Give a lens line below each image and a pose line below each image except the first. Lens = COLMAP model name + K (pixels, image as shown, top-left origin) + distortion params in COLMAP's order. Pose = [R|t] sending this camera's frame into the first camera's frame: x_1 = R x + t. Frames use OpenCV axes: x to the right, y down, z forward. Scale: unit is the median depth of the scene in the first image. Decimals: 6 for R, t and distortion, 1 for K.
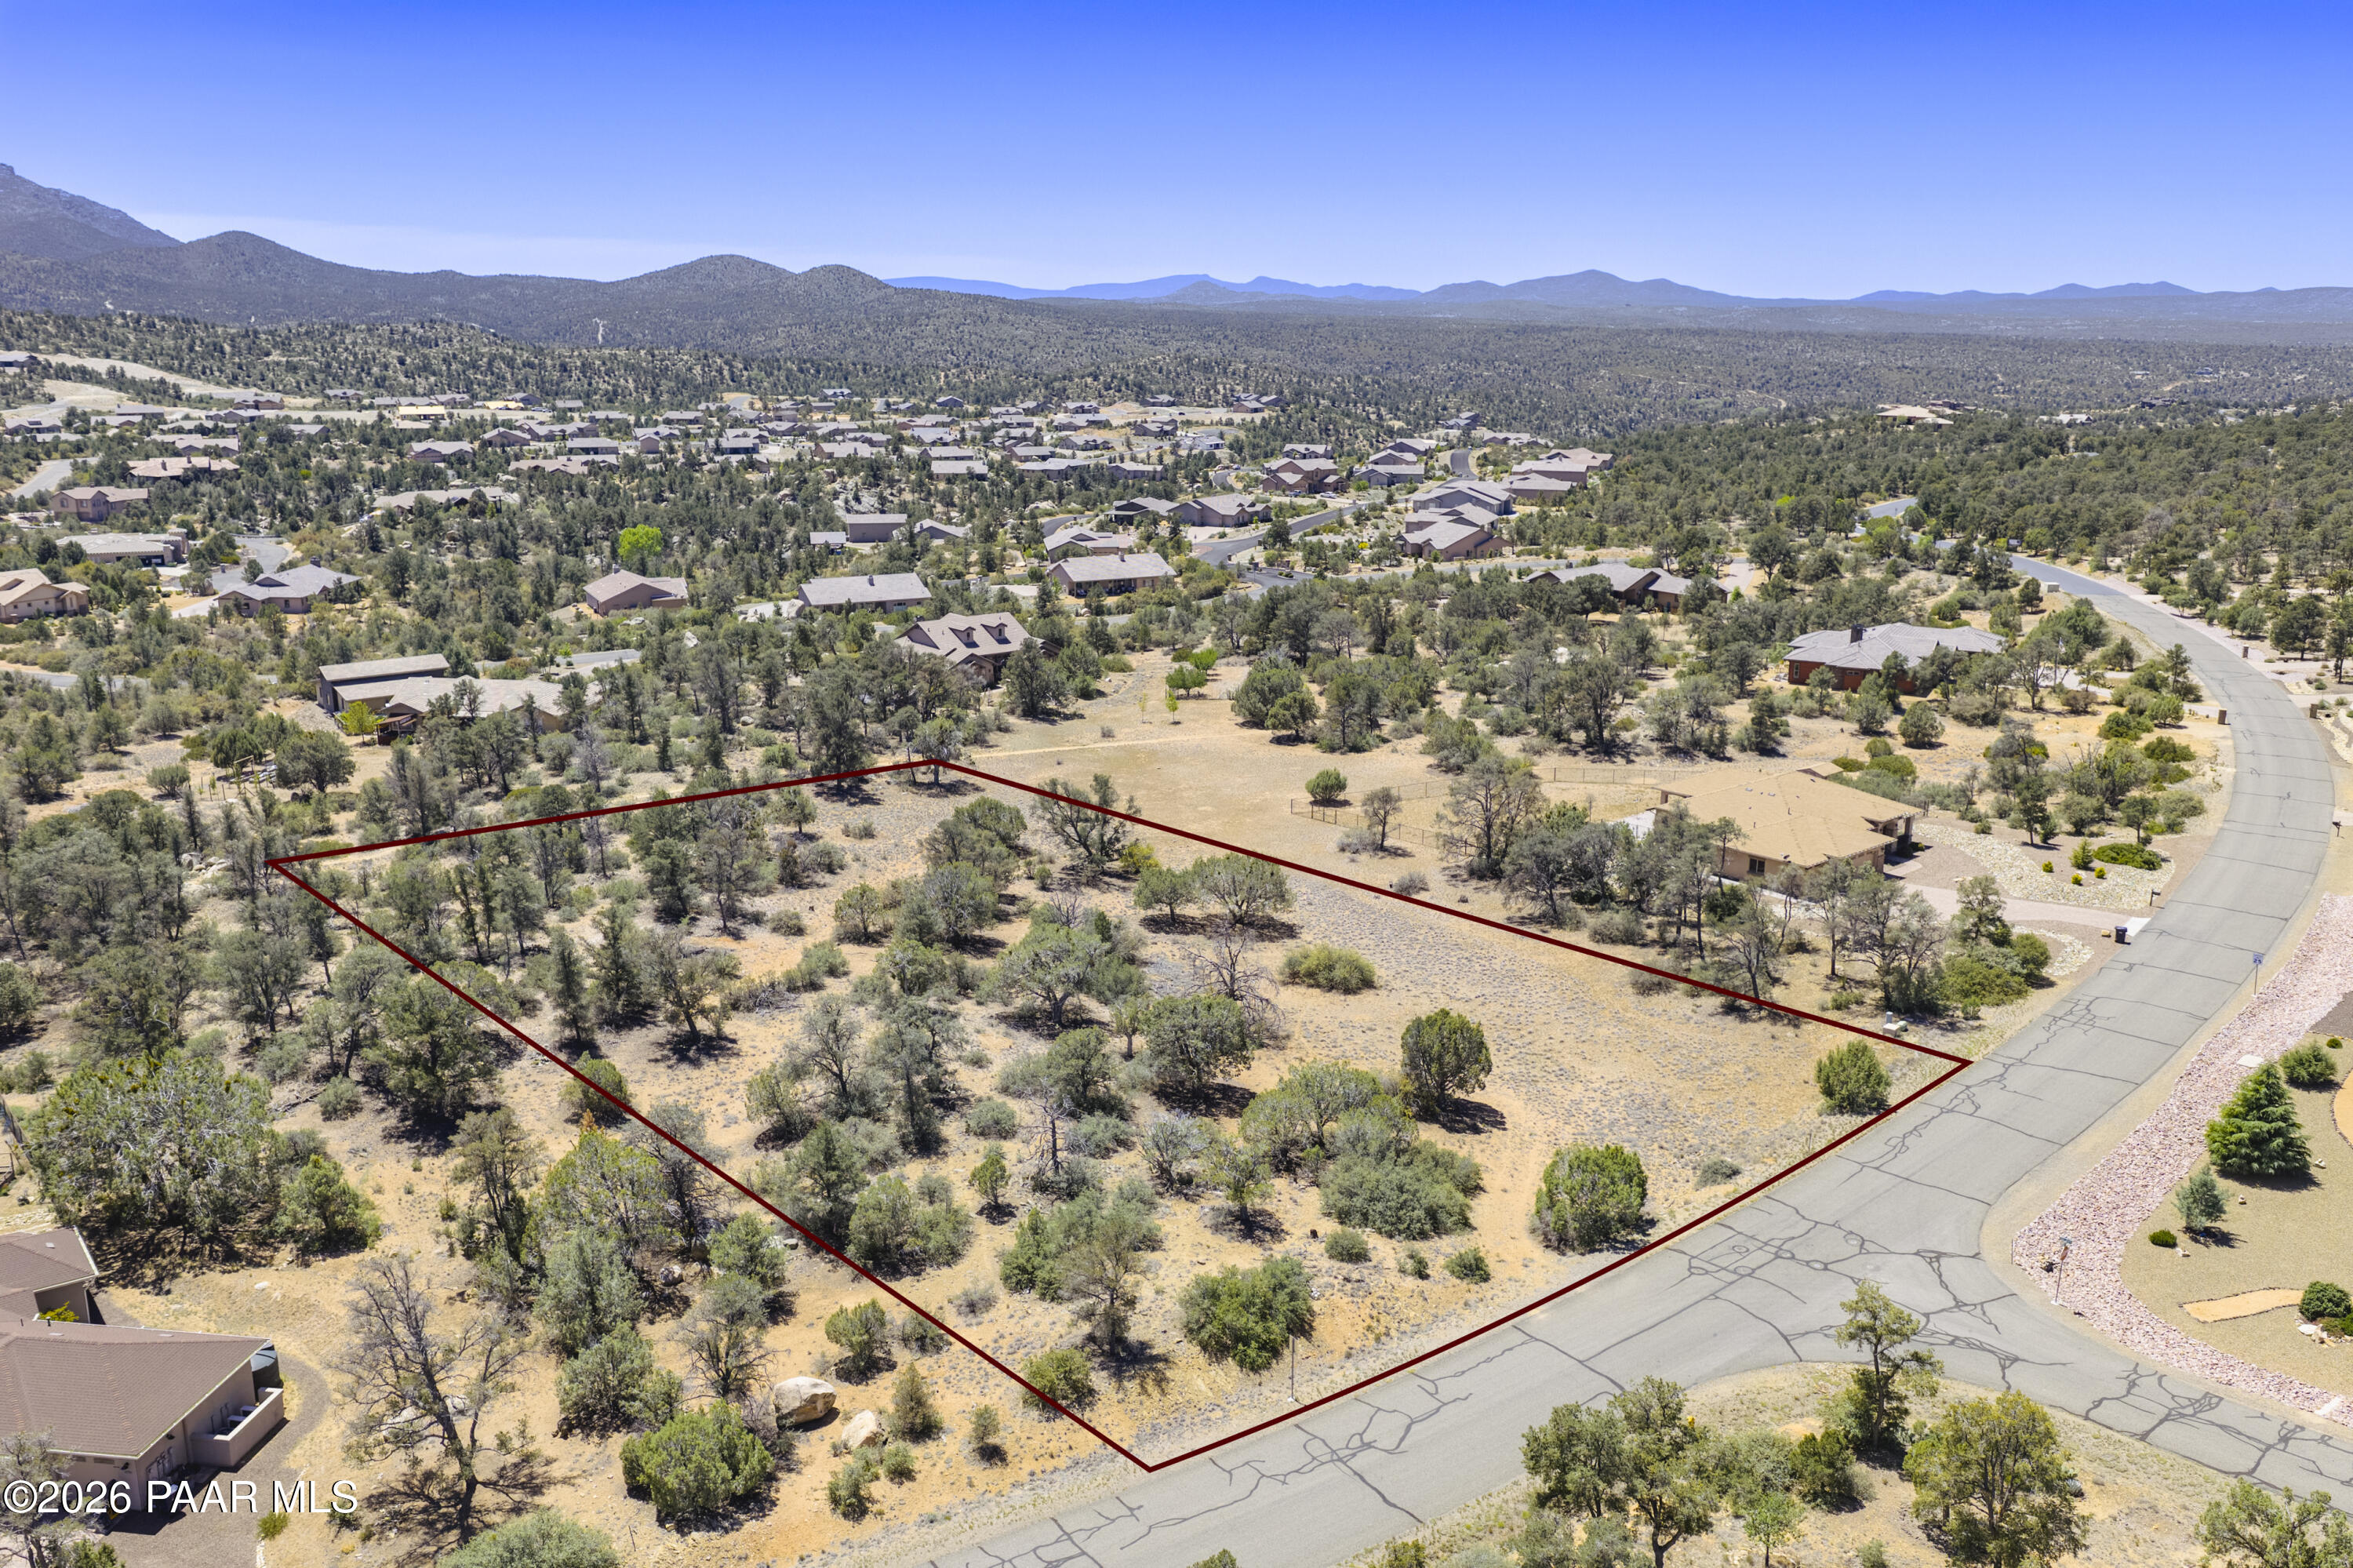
lens RADIAL K [[1950.7, 0, 1180.1], [0, 1950.7, 776.7], [0, 0, 1]] dist [0.016971, -0.033216]
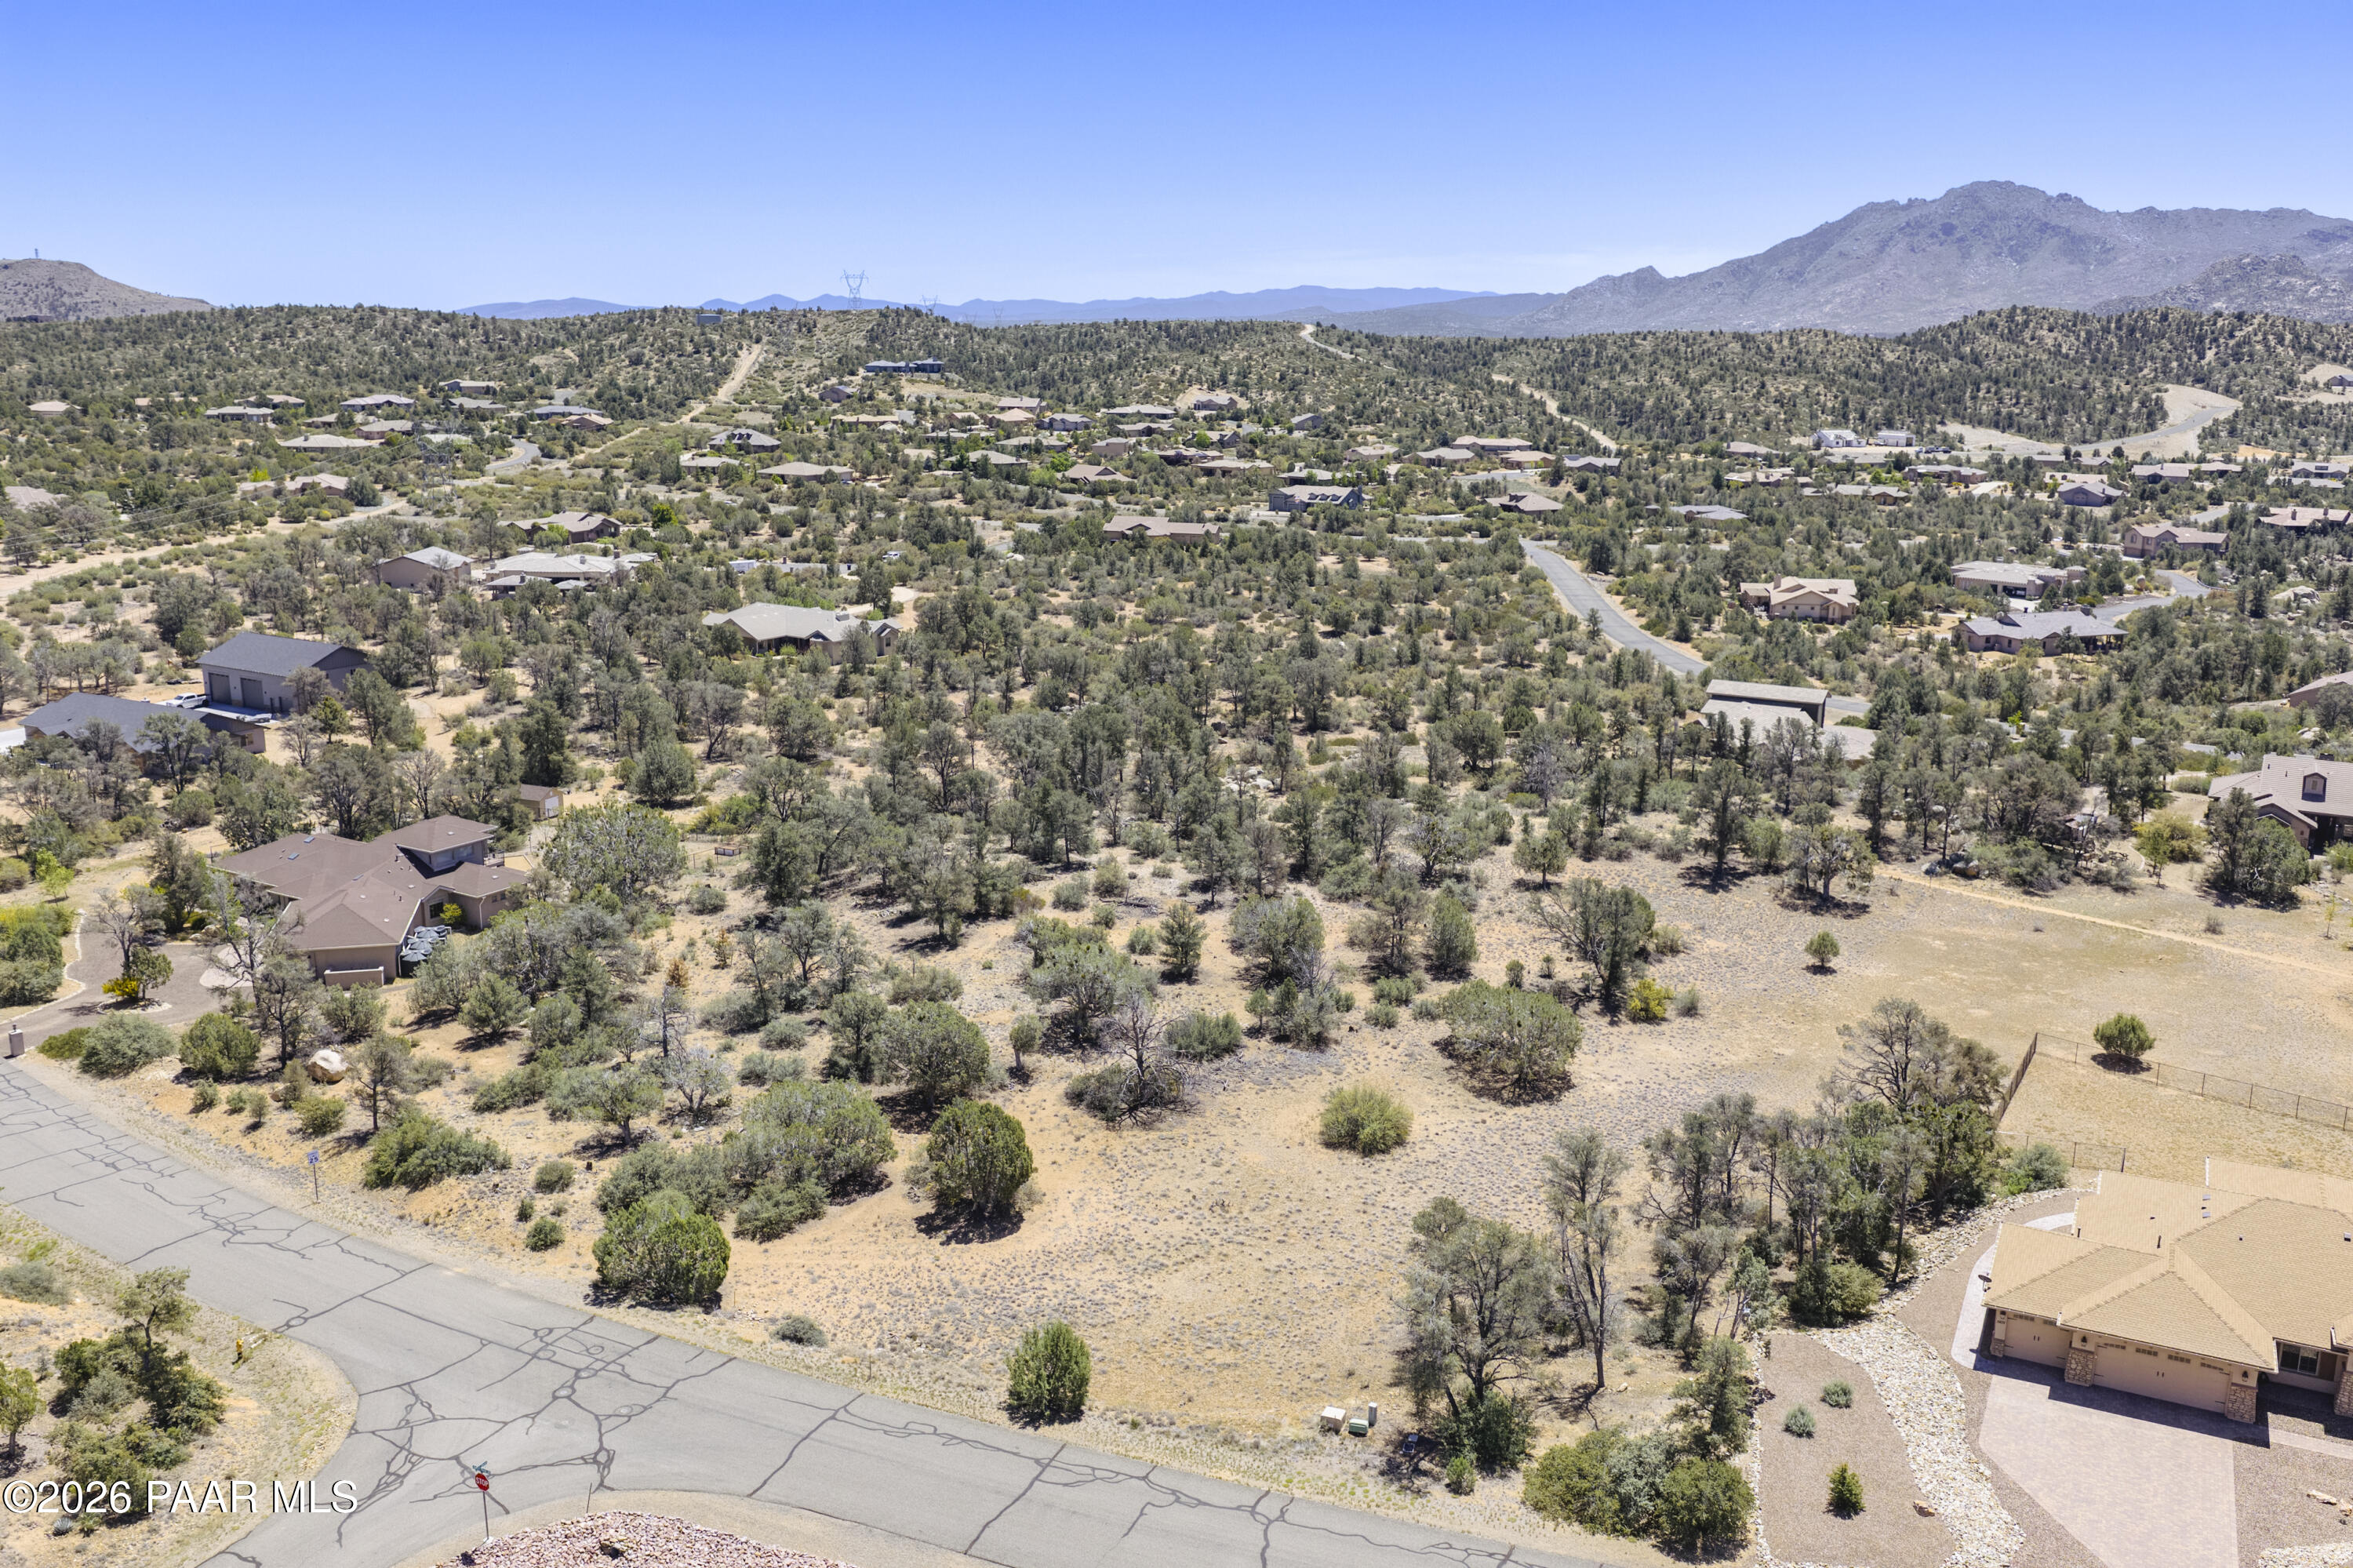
lens RADIAL K [[1950.7, 0, 1180.1], [0, 1950.7, 776.7], [0, 0, 1]] dist [0.016971, -0.033216]
pose [[0.362119, 0.207347, -0.908778, 0.087632], [-0.228299, 0.964980, 0.129200, -0.015129], [0.903742, 0.160687, 0.396775, 0.062879]]
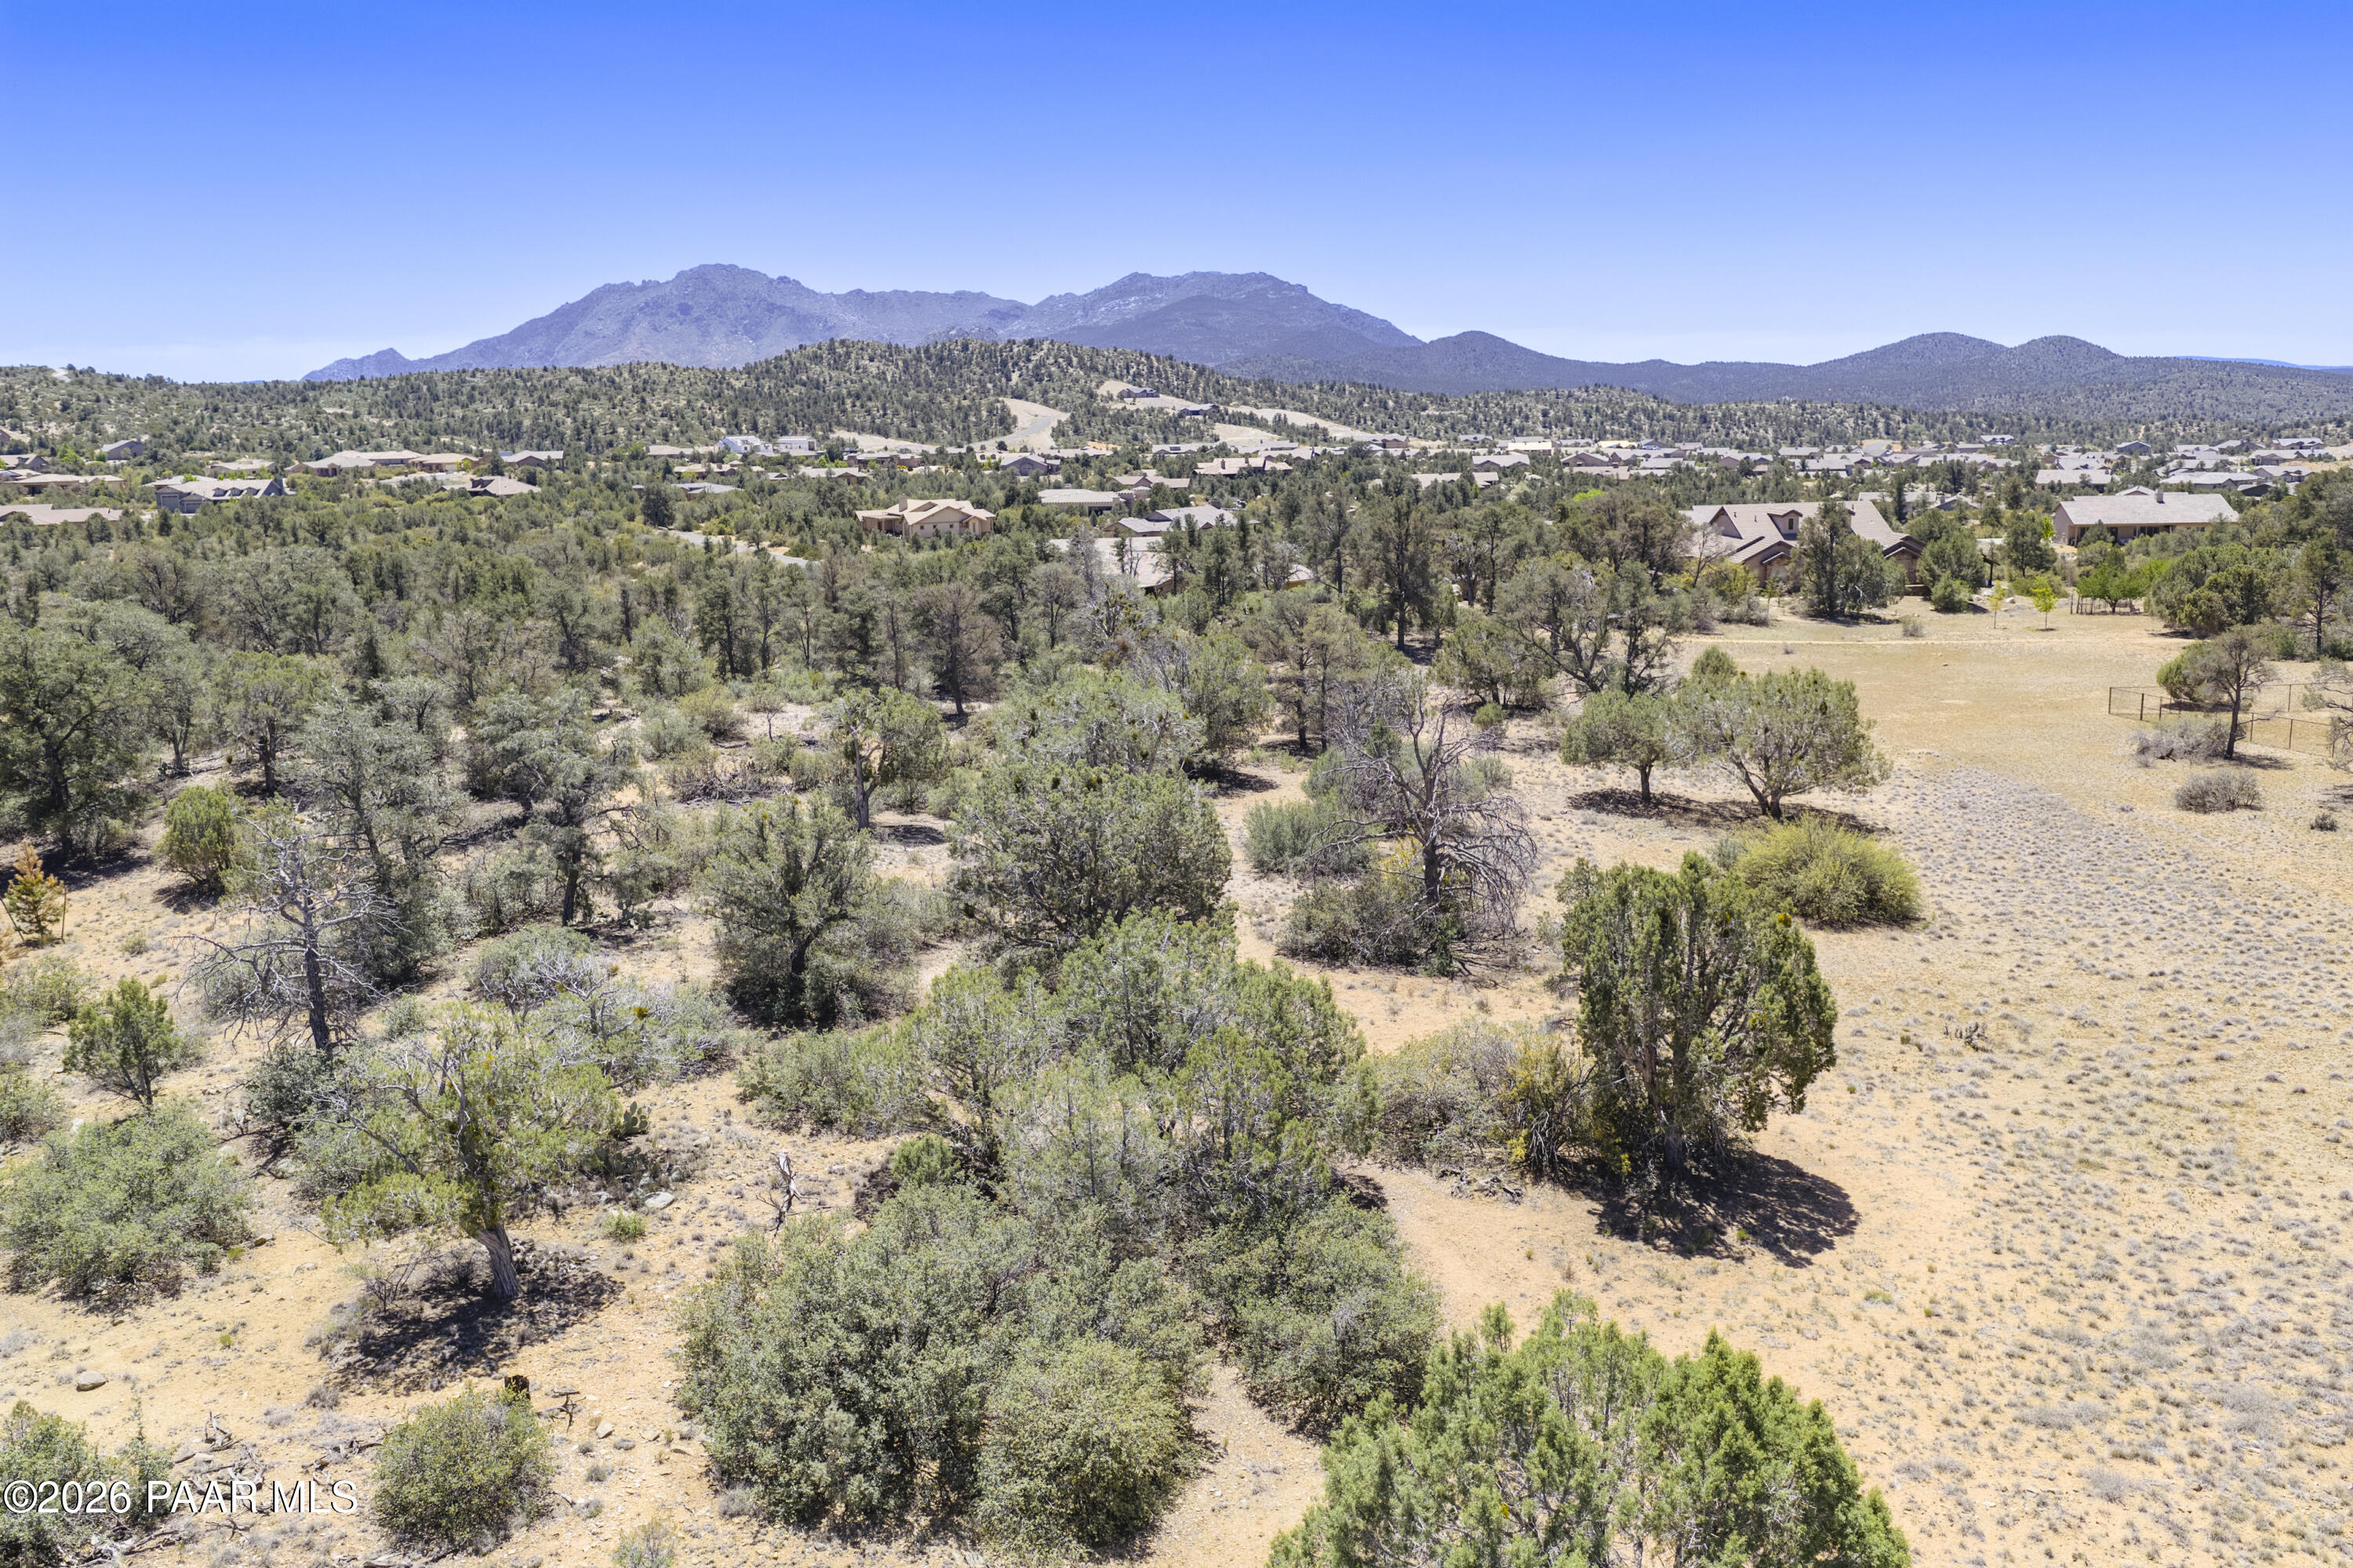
lens RADIAL K [[1946.1, 0, 1181.2], [0, 1946.1, 787.0], [0, 0, 1]] dist [0.027969, -0.060903]
pose [[0.830255, 0.084244, -0.550980, 0.021830], [-0.106964, 0.994221, -0.009167, 0.010900], [0.547024, 0.066546, 0.834468, 0.062272]]
